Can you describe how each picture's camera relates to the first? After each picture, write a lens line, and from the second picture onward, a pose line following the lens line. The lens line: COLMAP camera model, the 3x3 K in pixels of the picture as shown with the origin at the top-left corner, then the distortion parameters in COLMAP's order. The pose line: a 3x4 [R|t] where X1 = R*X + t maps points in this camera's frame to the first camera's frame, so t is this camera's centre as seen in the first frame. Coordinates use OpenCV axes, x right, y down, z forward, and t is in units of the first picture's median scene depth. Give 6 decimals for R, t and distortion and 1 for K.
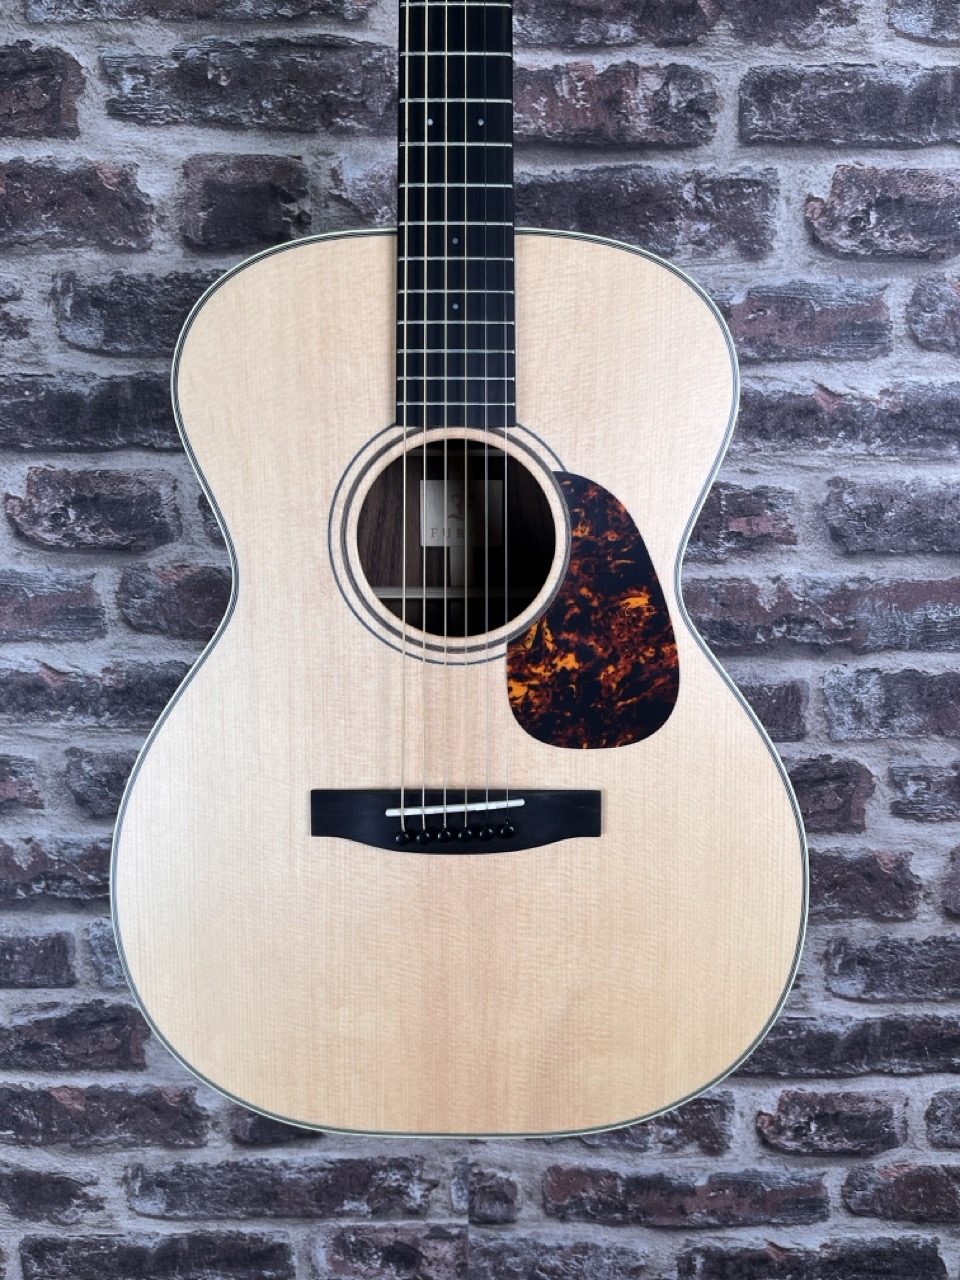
lens RADIAL K [[979.1, 0, 476.6], [0, 979.1, 638.1], [0, 0, 1]] dist [0.076542, -0.122066]
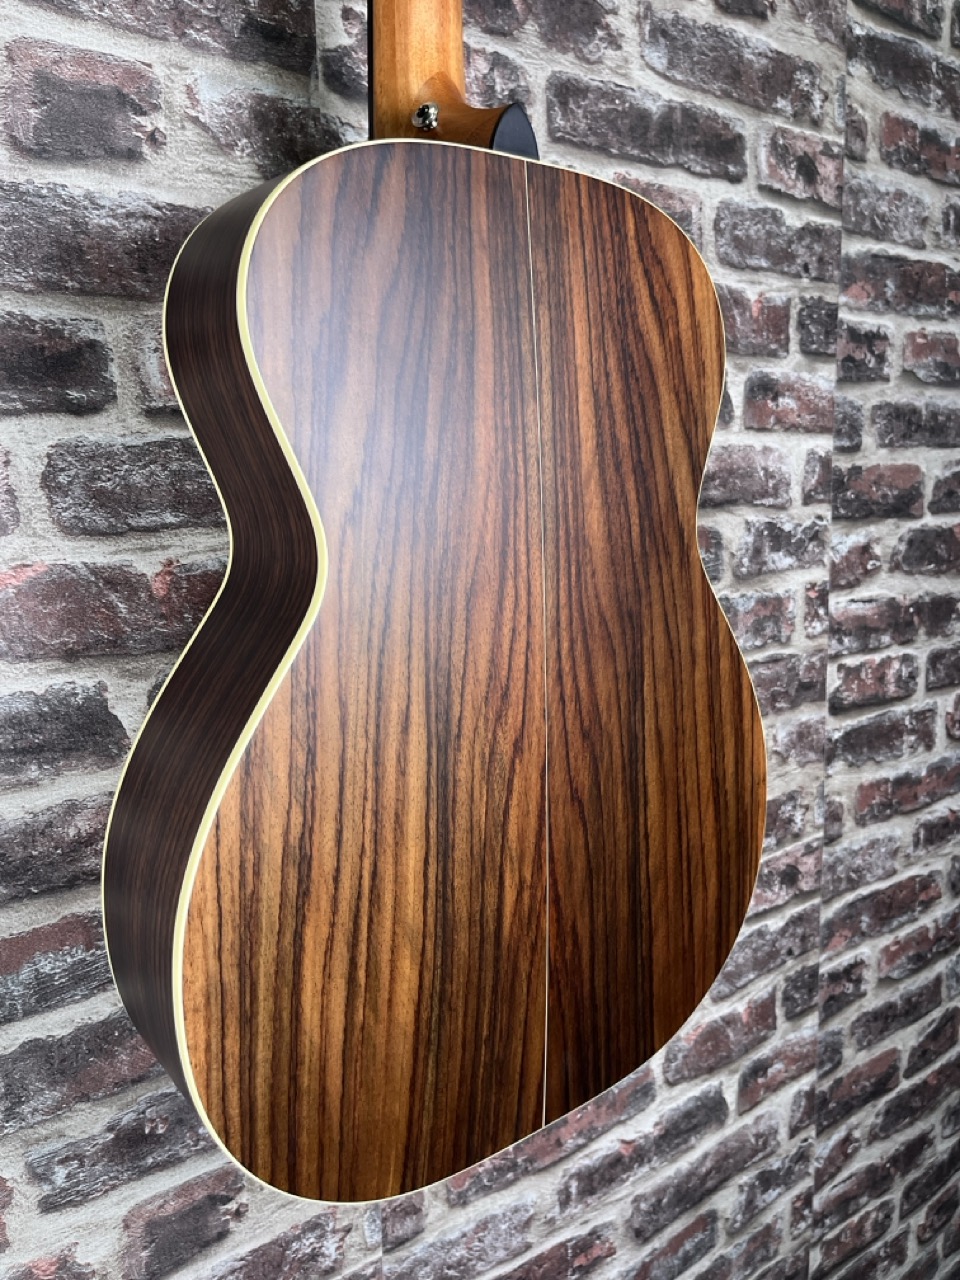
lens RADIAL K [[979.1, 0, 483.2], [0, 979.1, 644.3], [0, 0, 1]] dist [0.076542, -0.122066]
pose [[0.801271, -0.125250, 0.585044, -0.500453], [0.142061, 0.989706, 0.017318, 0.026492], [-0.581191, 0.069235, 0.810817, 0.188719]]
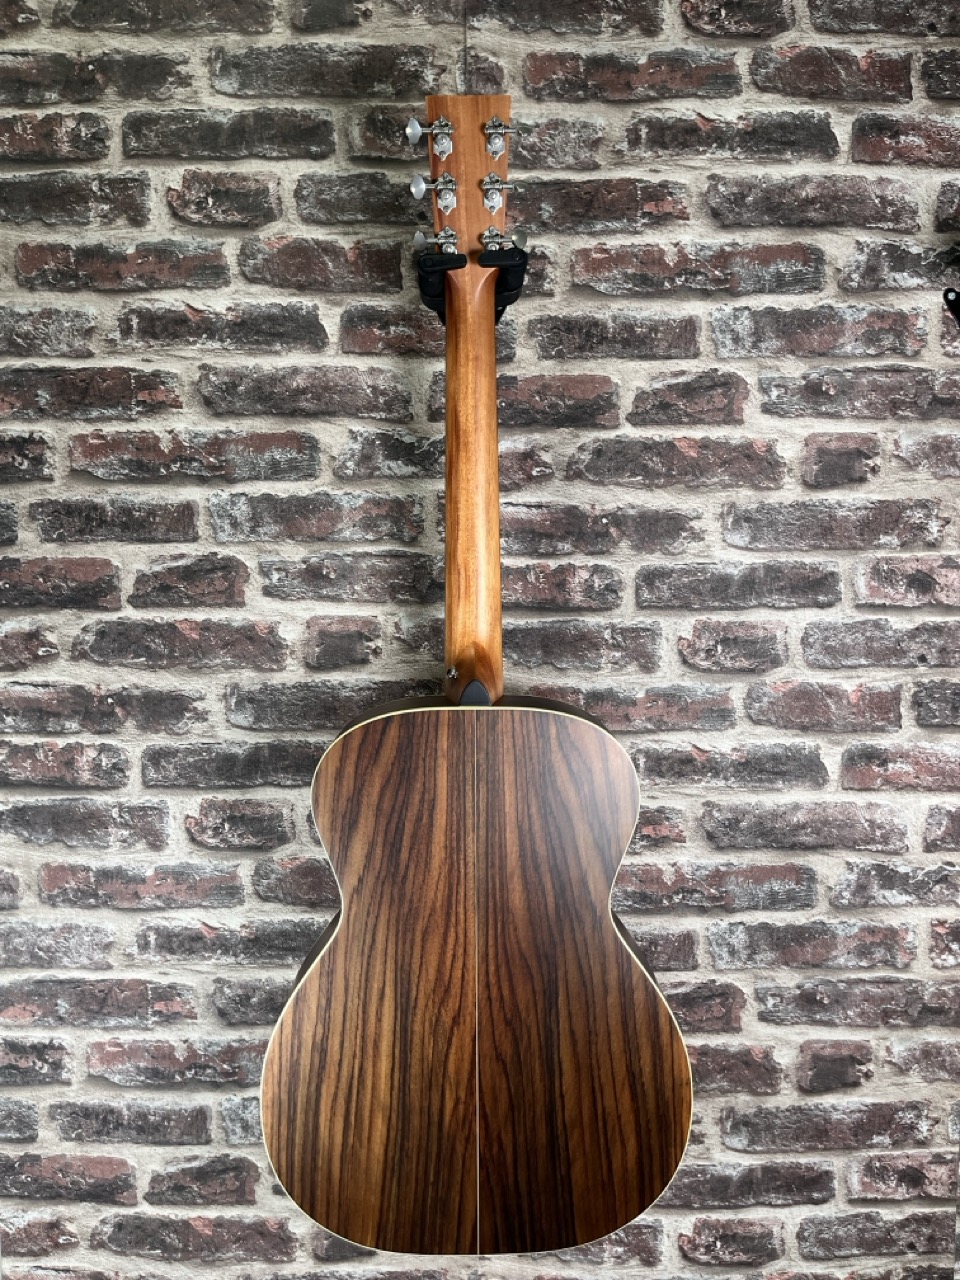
lens RADIAL K [[979.1, 0, 471.4], [0, 979.1, 645.6], [0, 0, 1]] dist [0.076542, -0.122066]
pose [[0.999986, -0.005136, -0.000864, -0.014877], [0.004978, 0.991313, -0.131433, -0.215132], [0.001532, 0.131427, 0.991325, -0.639415]]
